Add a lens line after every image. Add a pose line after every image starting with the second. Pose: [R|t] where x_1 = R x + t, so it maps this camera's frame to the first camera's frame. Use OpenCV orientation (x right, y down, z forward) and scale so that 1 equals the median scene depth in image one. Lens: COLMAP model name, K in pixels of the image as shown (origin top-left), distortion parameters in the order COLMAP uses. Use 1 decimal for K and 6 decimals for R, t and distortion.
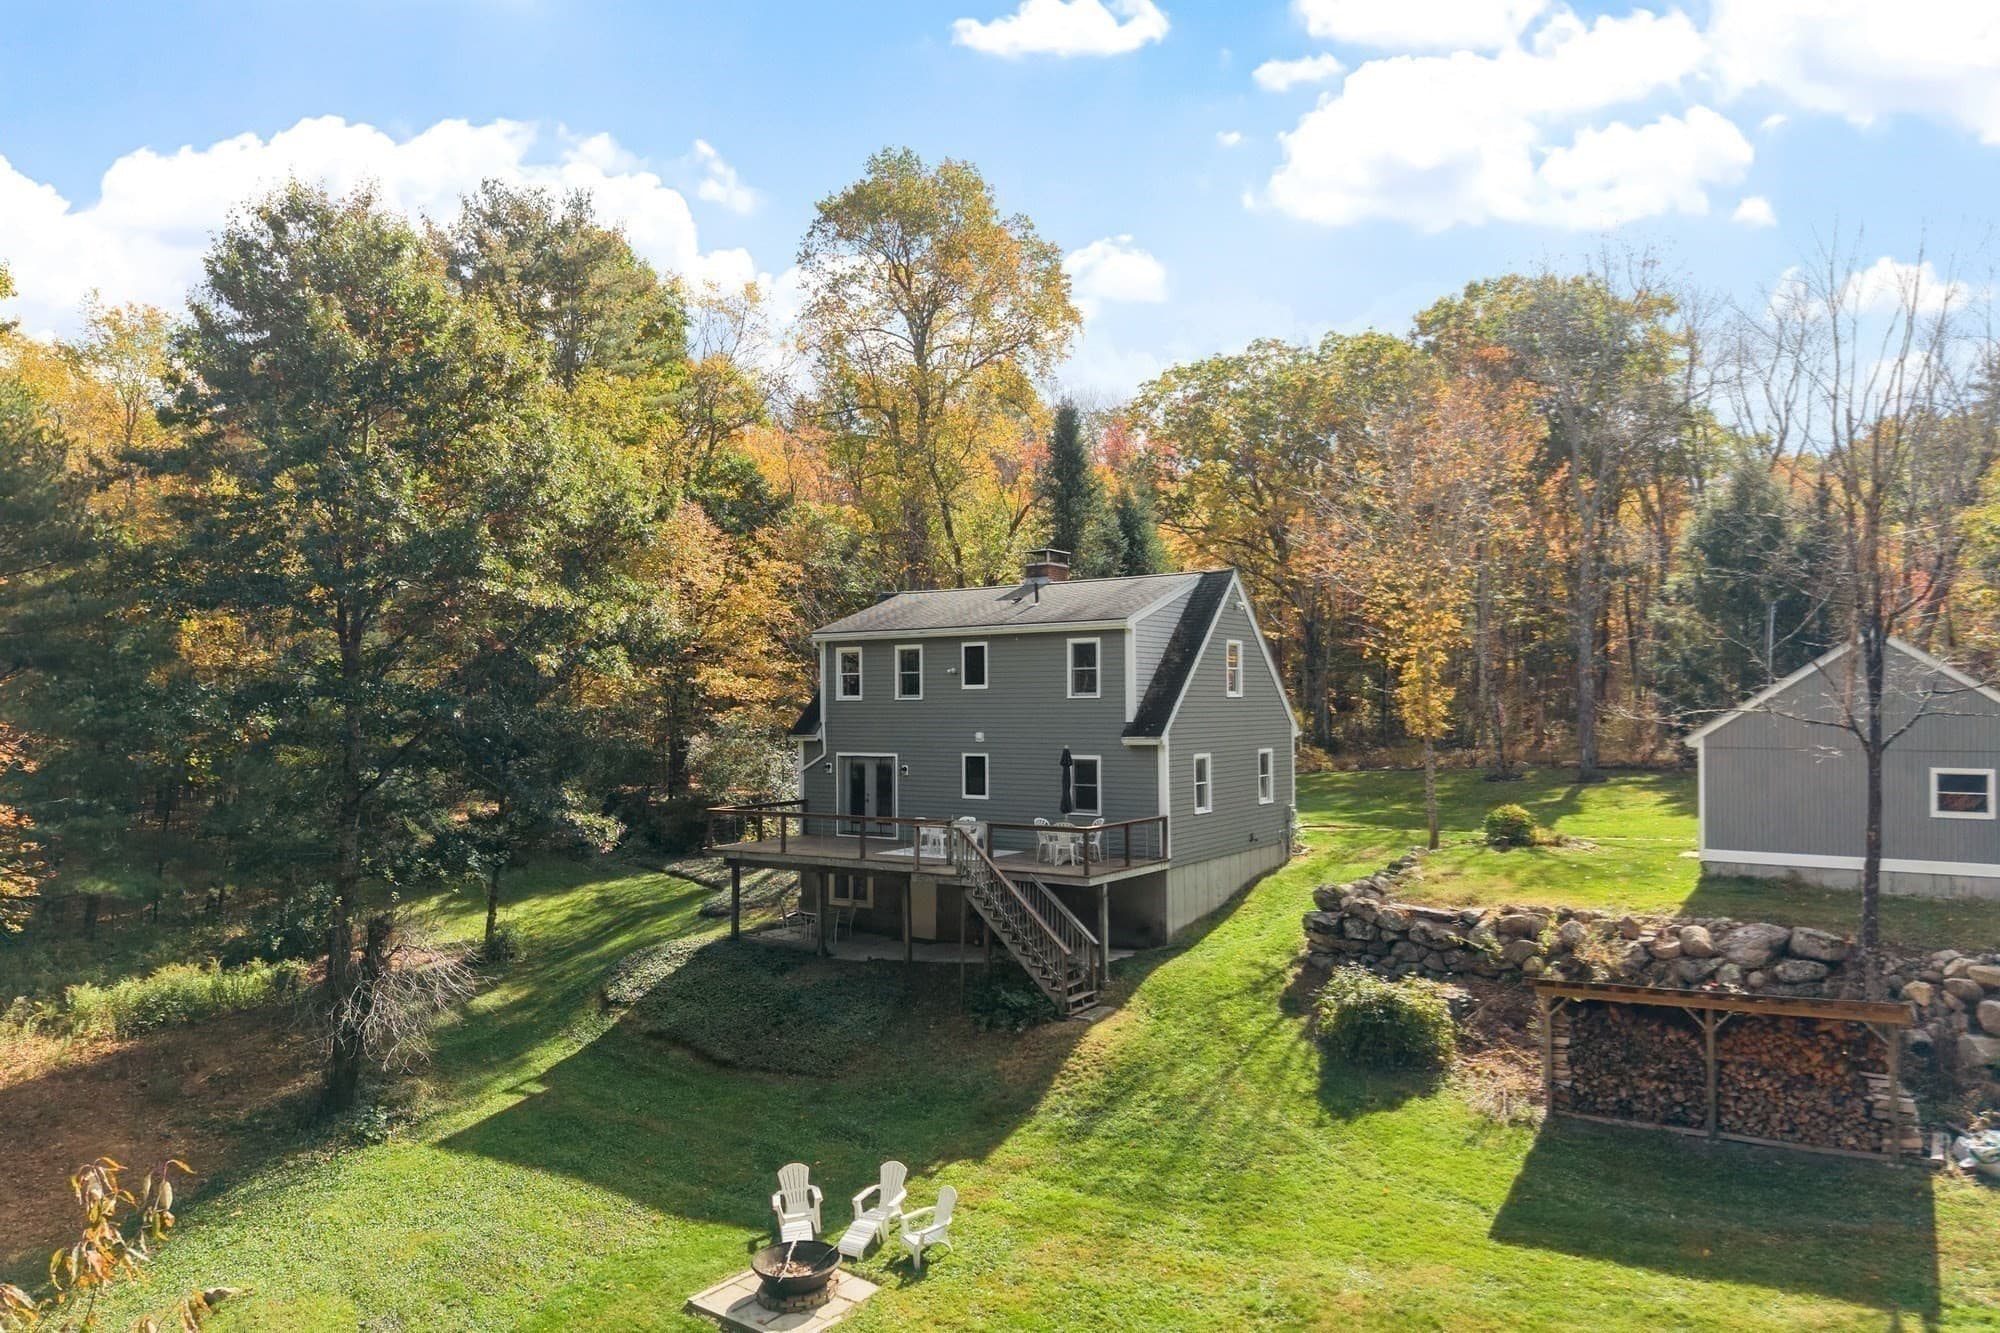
lens RADIAL K [[1333.6, 0, 985.9], [0, 1333.6, 650.7], [0, 0, 1]] dist [0.012215, -0.021112]
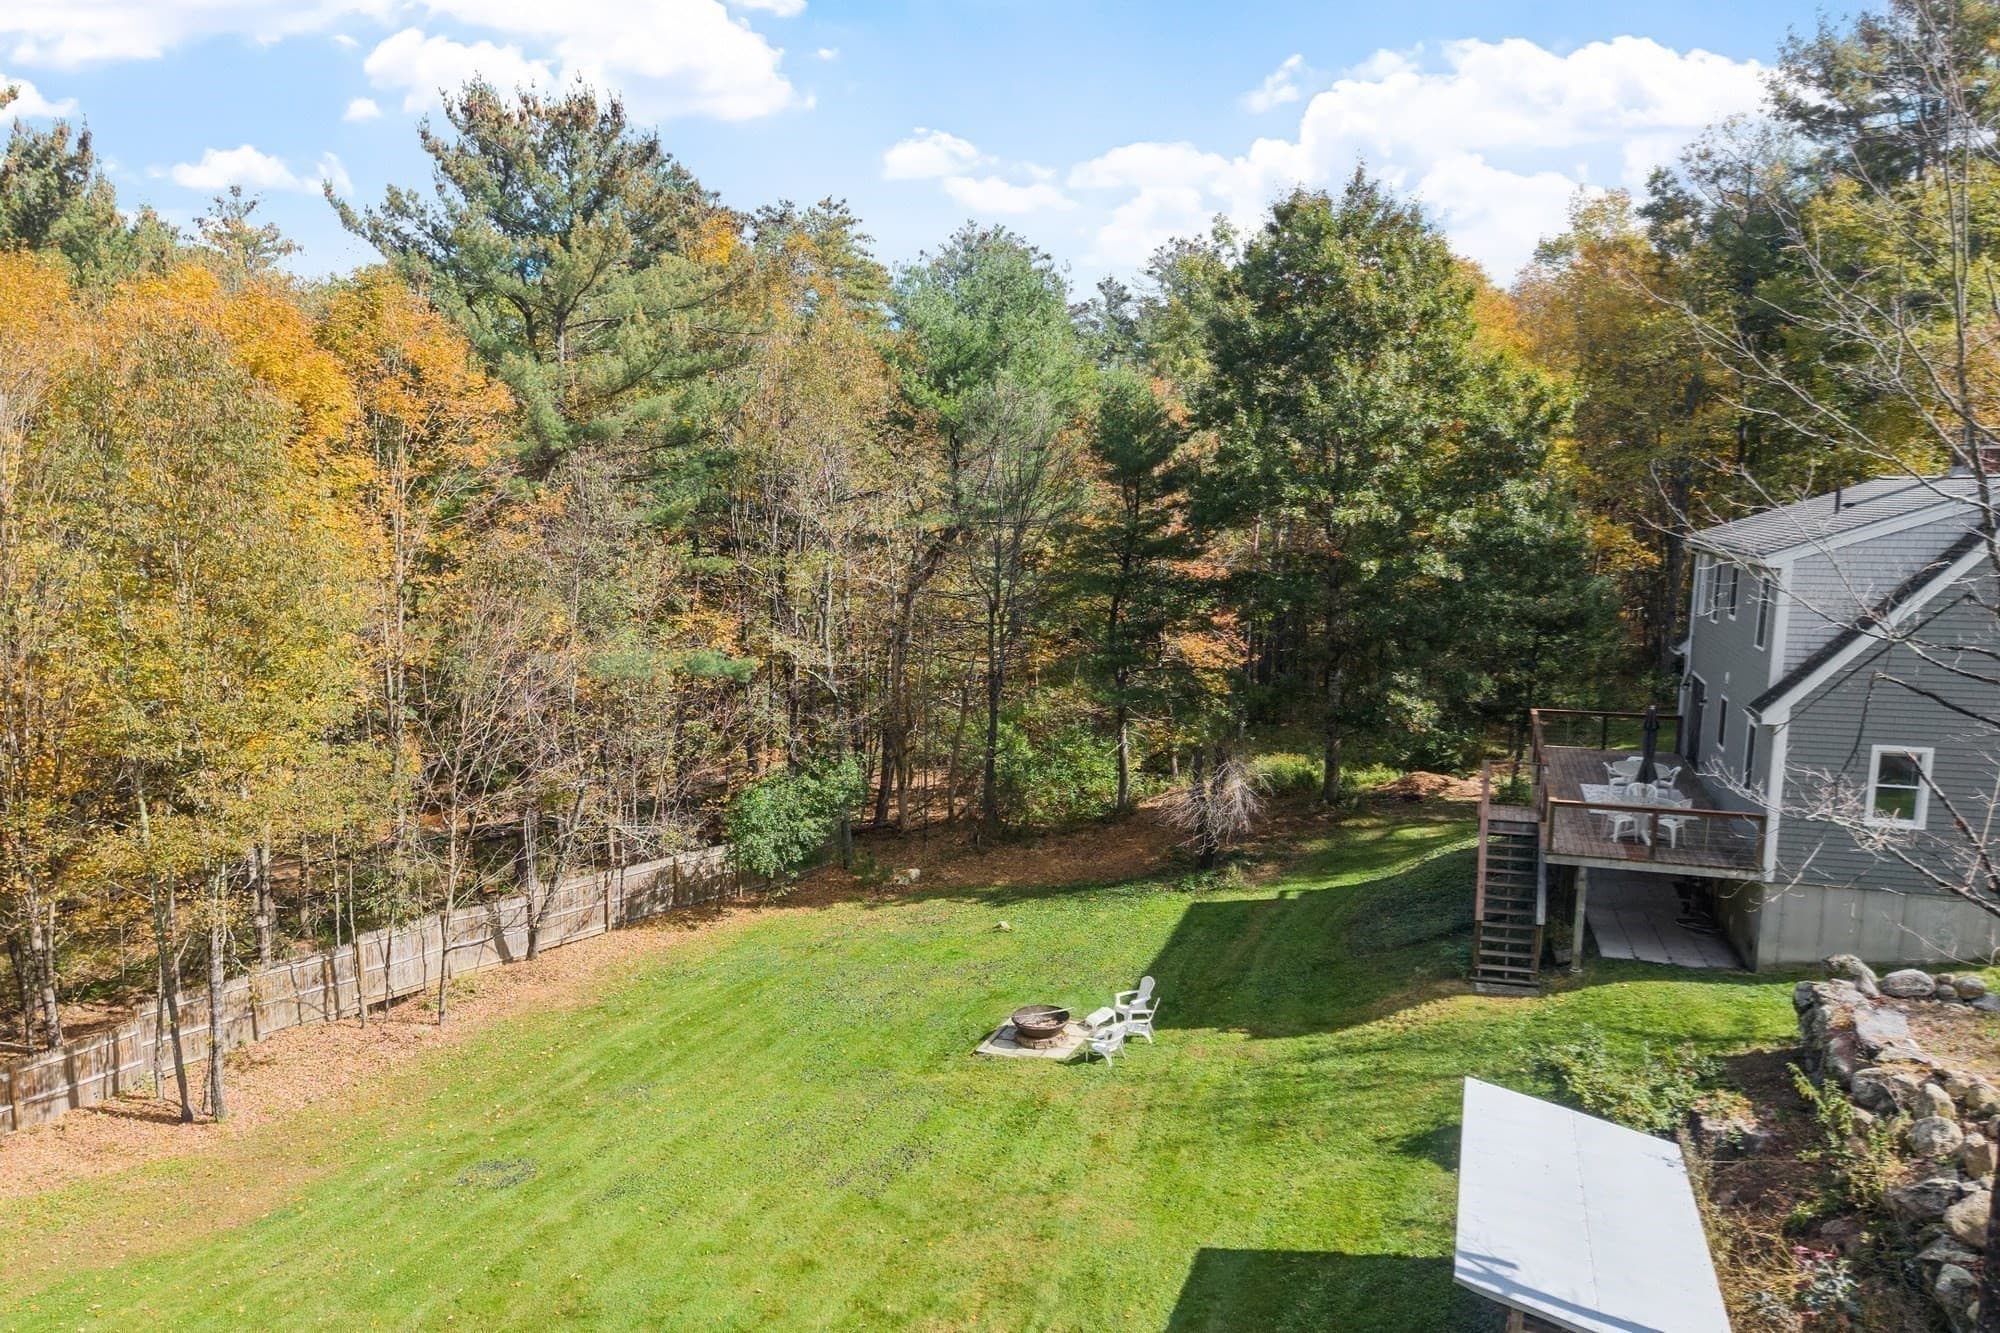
lens RADIAL K [[1333.6, 0, 1002.5], [0, 1333.6, 668.3], [0, 0, 1]] dist [0.012215, -0.021112]
pose [[0.268108, 0.137429, -0.953536, 0.712737], [0.041852, 0.987177, 0.154045, -0.096147], [0.962479, -0.081208, 0.258918, 0.352881]]
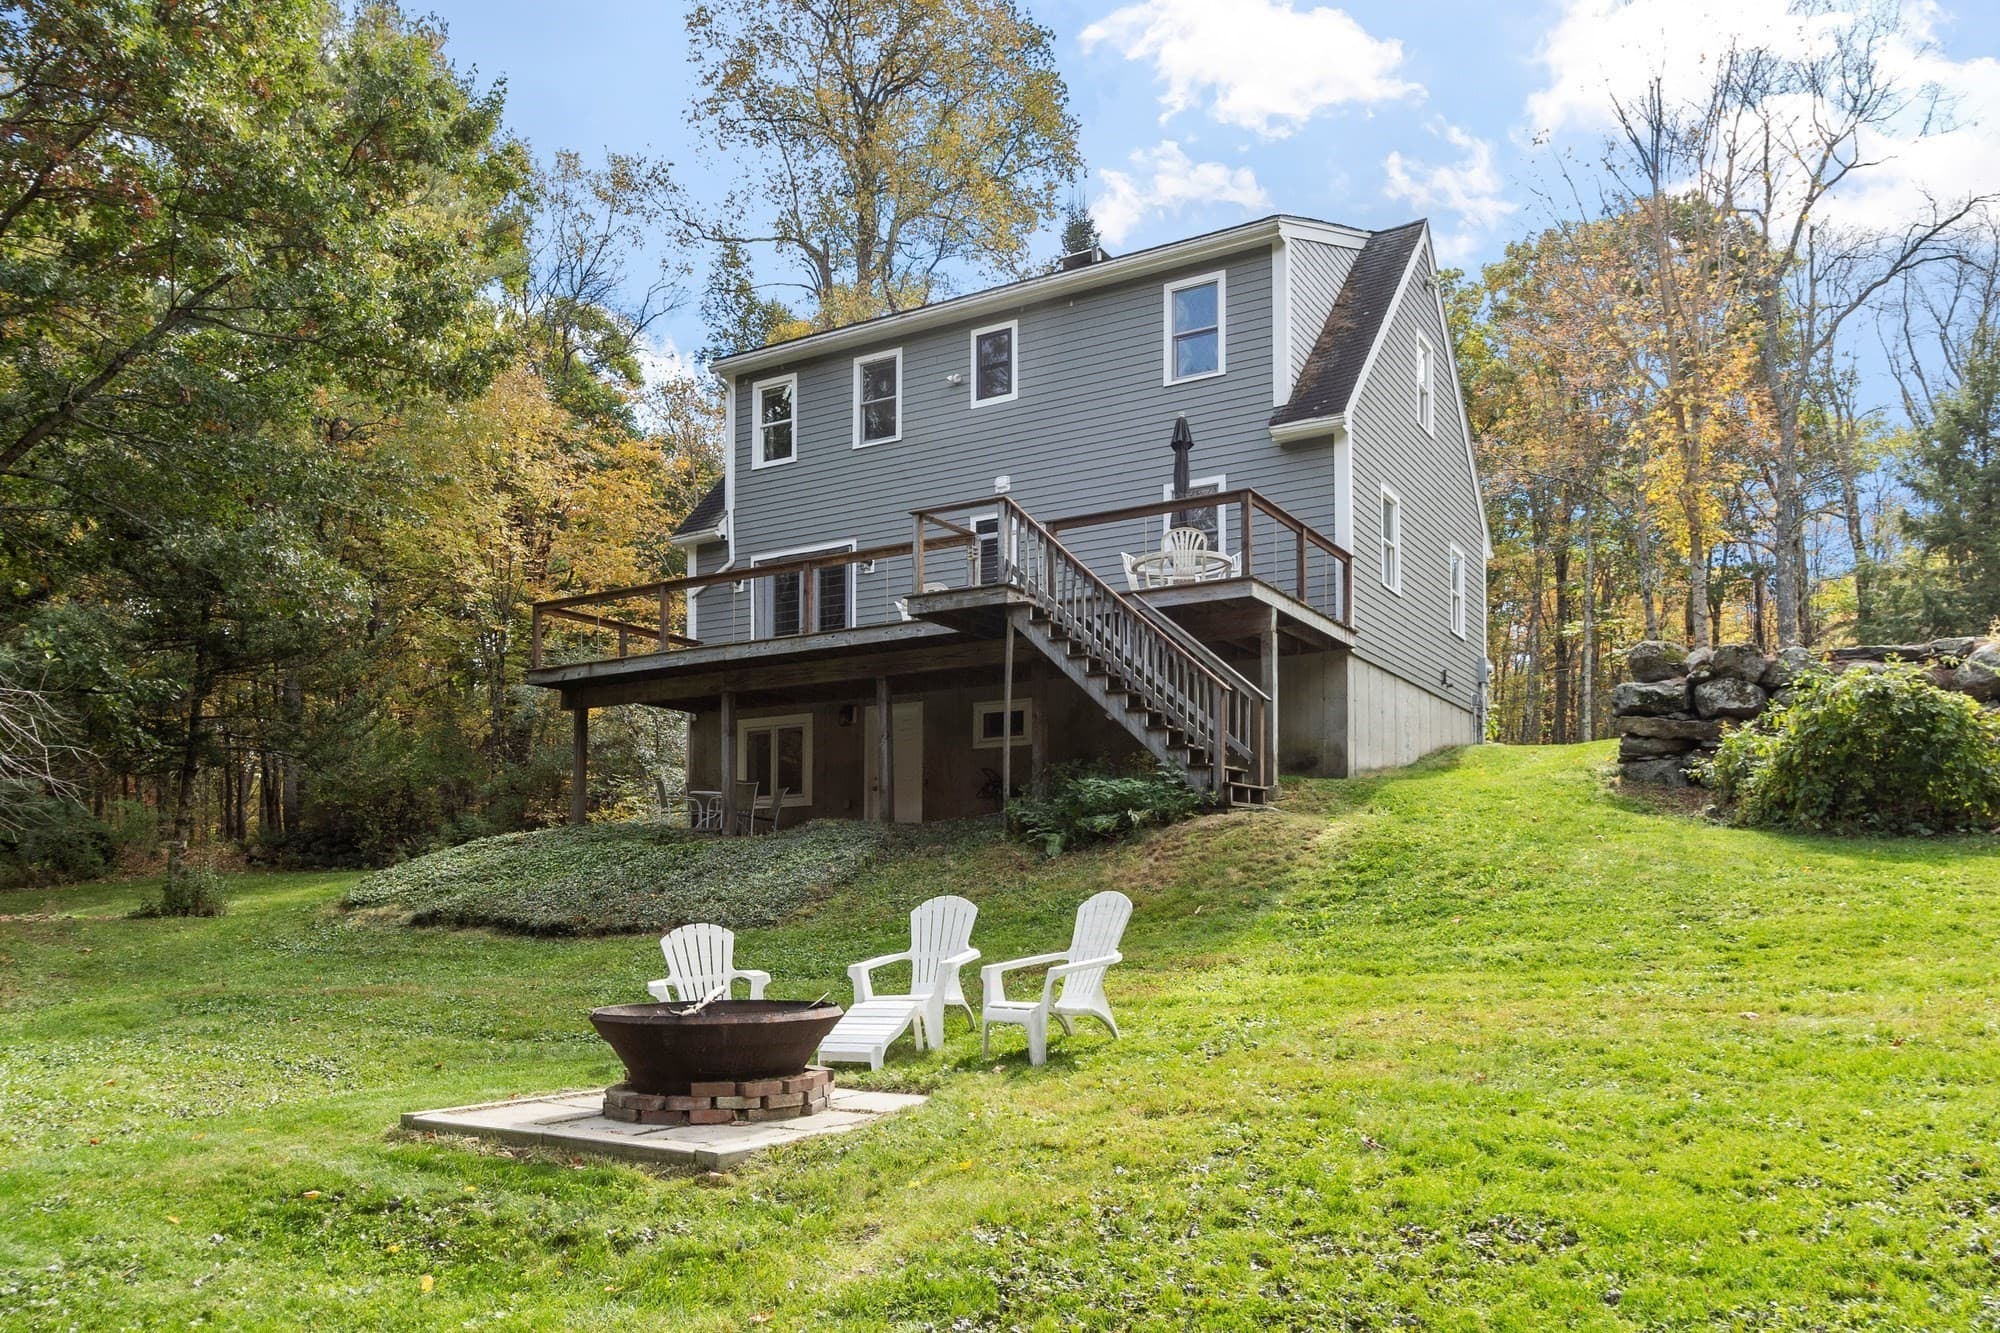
lens RADIAL K [[1511.4, 0, 1012.2], [0, 1511.4, 875.1], [0, 0, 1]] dist [-0.002294, 0.000140]
pose [[0.996724, 0.005484, 0.080692, -0.055660], [-0.005914, 0.999970, 0.005097, 0.243990], [-0.080662, -0.005558, 0.996726, 0.352274]]
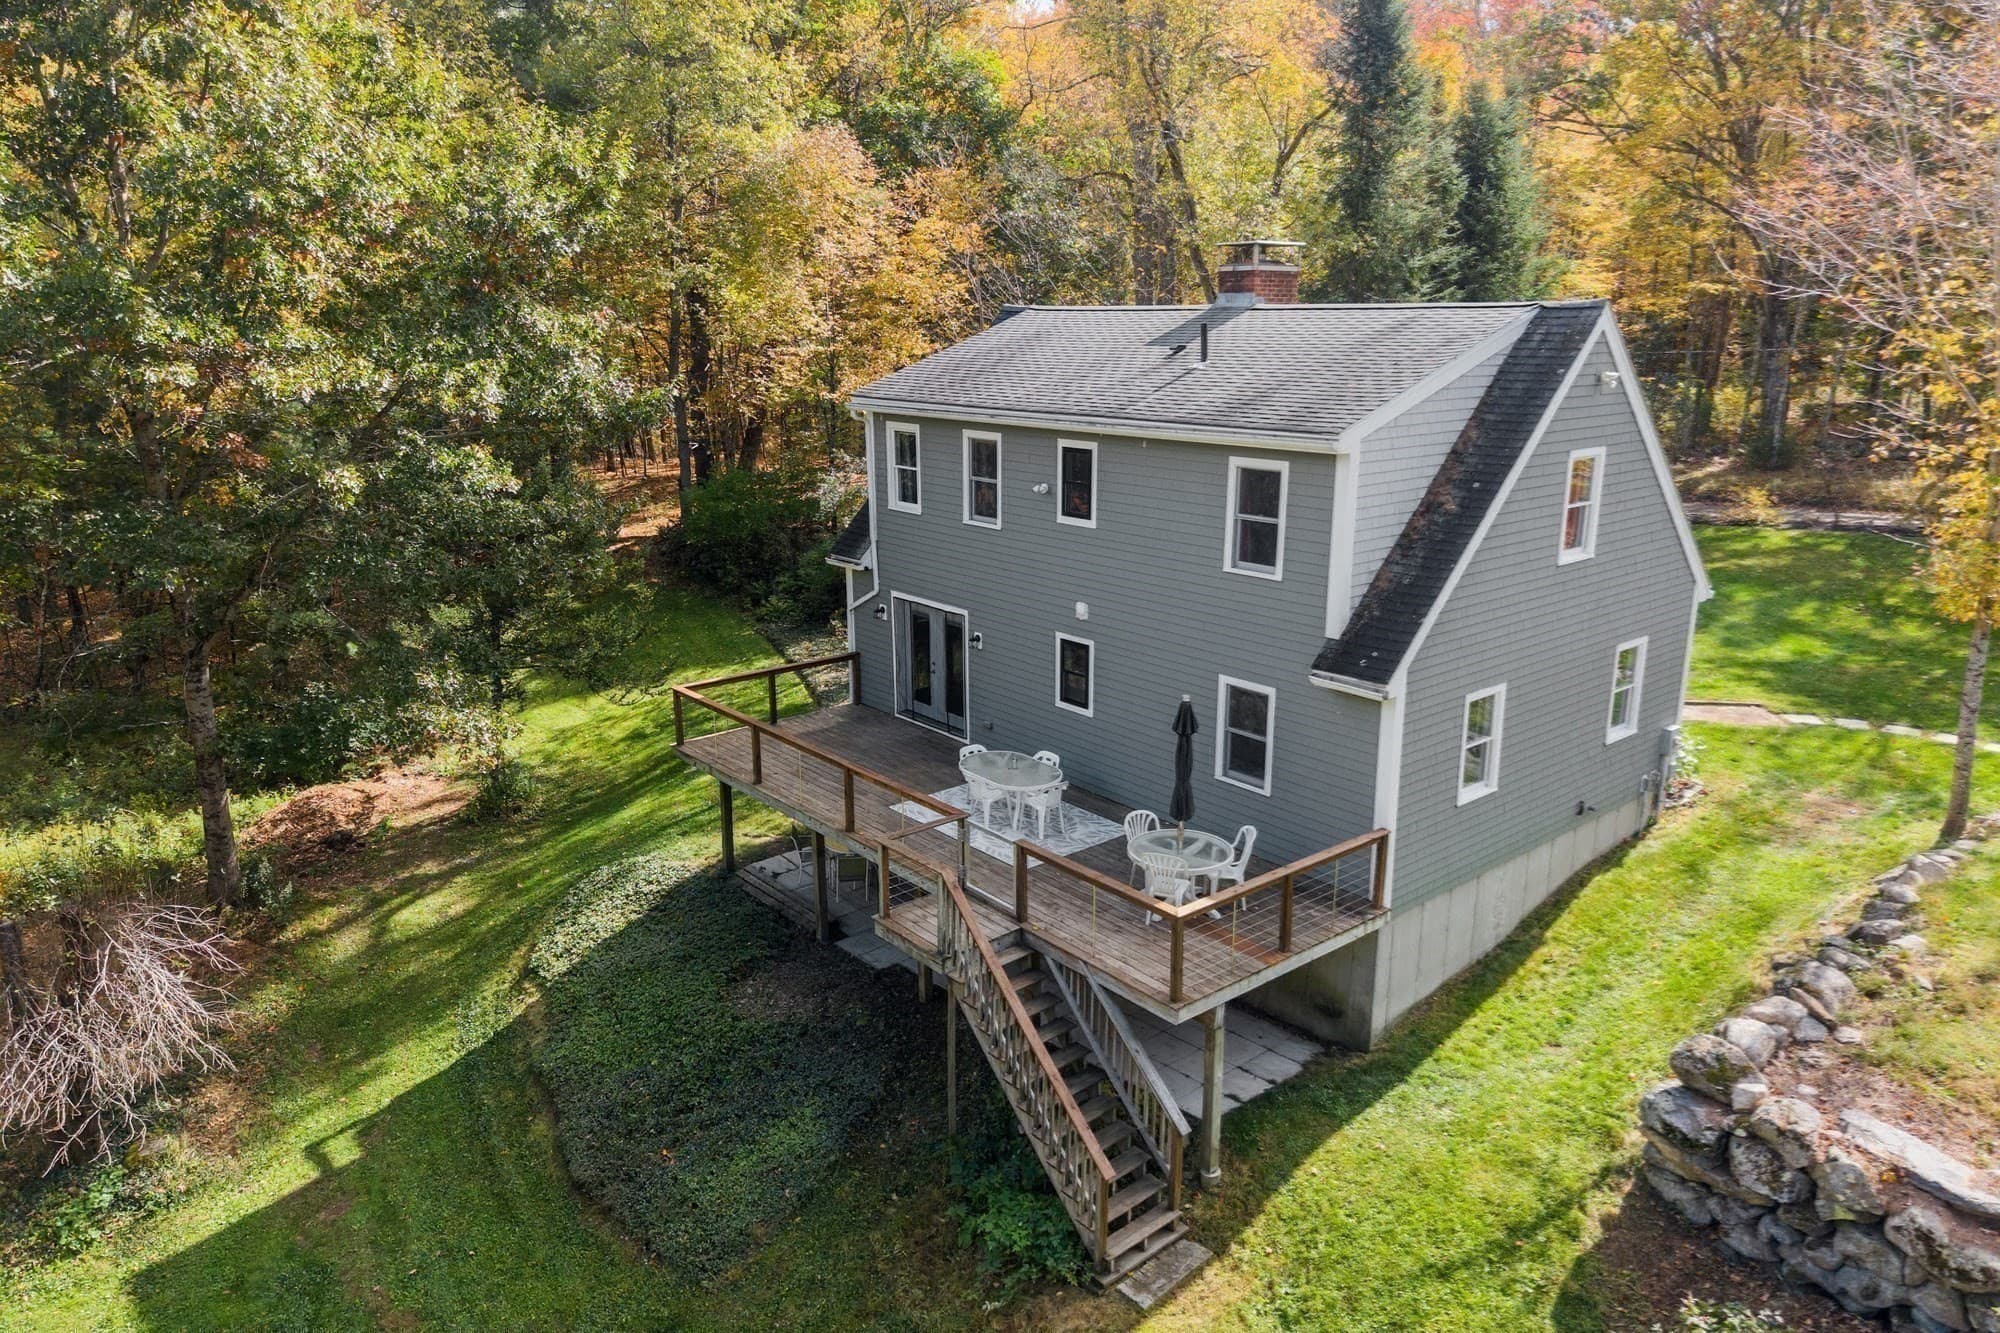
lens RADIAL K [[1333.6, 0, 988.1], [0, 1333.6, 664.9], [0, 0, 1]] dist [0.012215, -0.021112]
pose [[0.962721, 0.071788, -0.260795, 0.111508], [0.009601, 0.954463, 0.298174, -0.086841], [0.270325, -0.289562, 0.918193, 0.480386]]
